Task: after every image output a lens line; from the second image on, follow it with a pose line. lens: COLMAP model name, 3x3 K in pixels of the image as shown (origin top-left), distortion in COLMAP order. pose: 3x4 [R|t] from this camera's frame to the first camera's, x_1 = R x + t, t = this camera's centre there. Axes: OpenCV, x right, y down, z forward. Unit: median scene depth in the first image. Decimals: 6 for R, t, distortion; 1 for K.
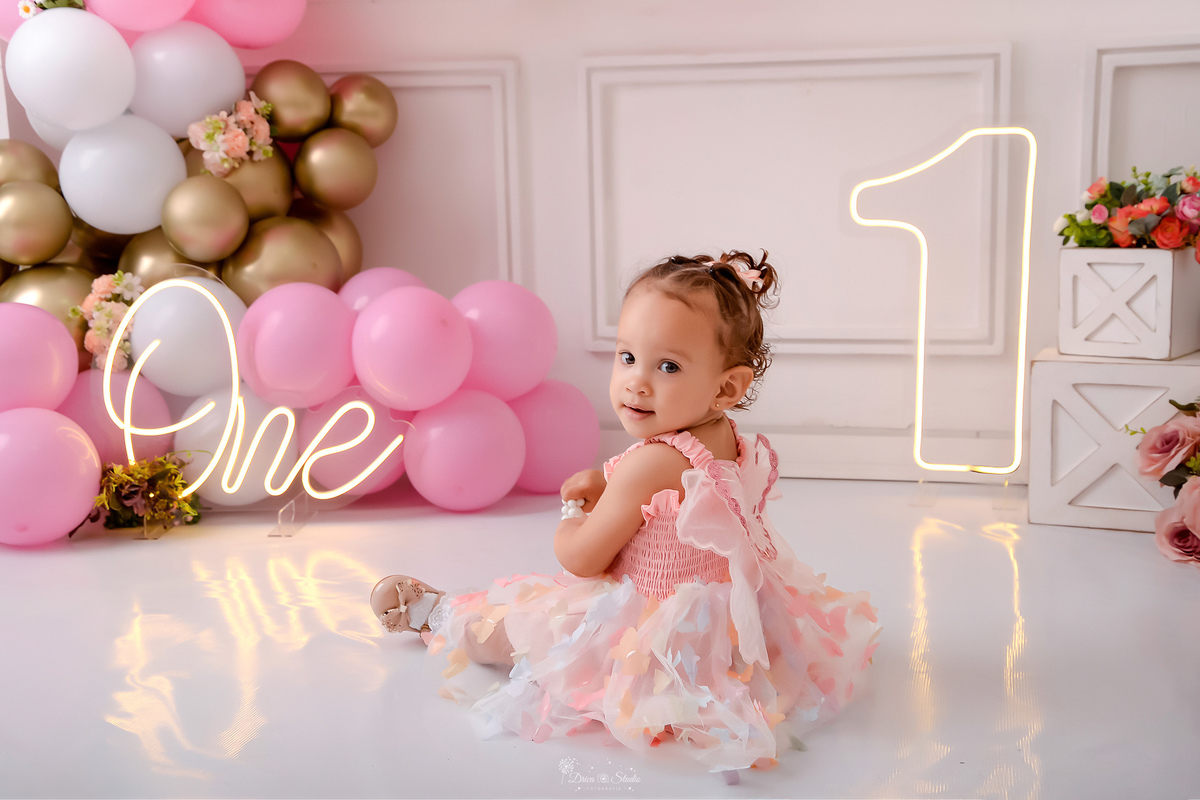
lens RADIAL K [[1636.1, 0, 584.3], [0, 1636.1, 359.2], [0, 0, 1]] dist [0.003885, 0.966335]
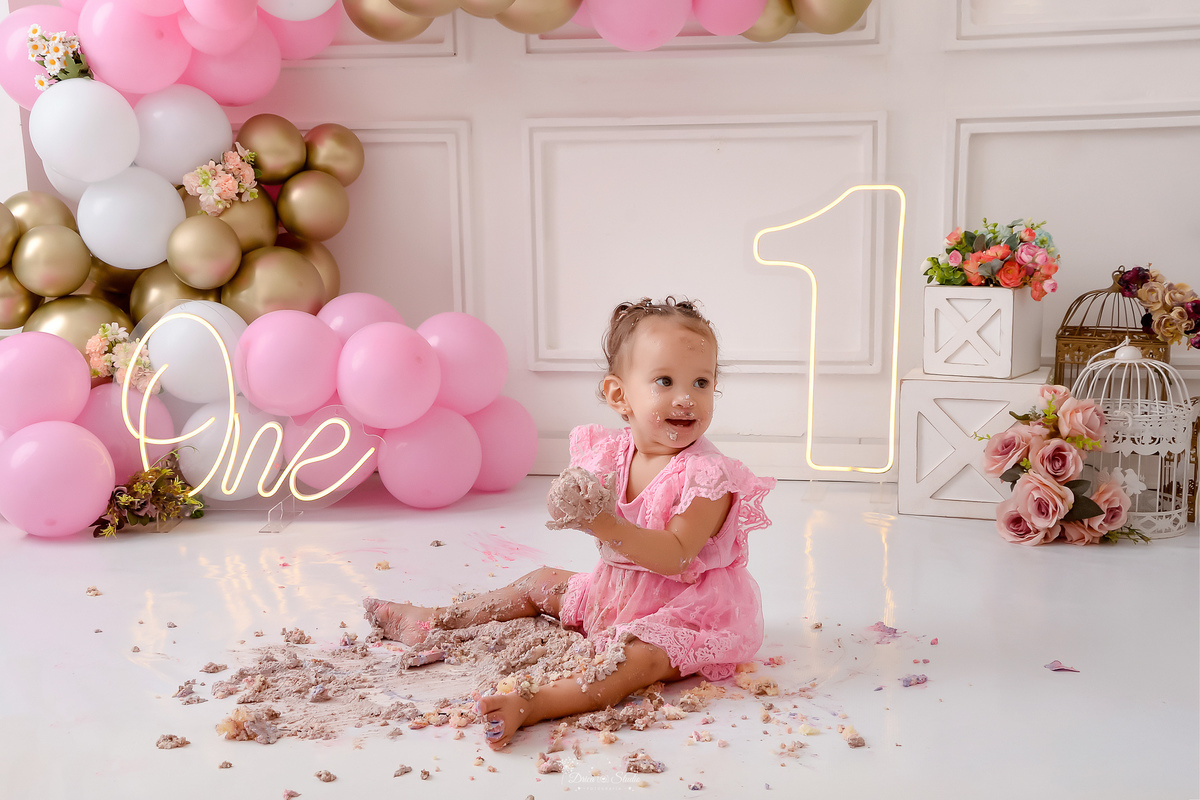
lens RADIAL K [[1562.4, 0, 584.7], [0, 1562.4, 392.3], [0, 0, 1]] dist [0.180589, 0.076119]
pose [[0.998862, -0.002416, 0.047643, -0.015454], [0.001588, 0.999847, 0.017412, -0.010048], [-0.047677, -0.017317, 0.998713, -0.143958]]
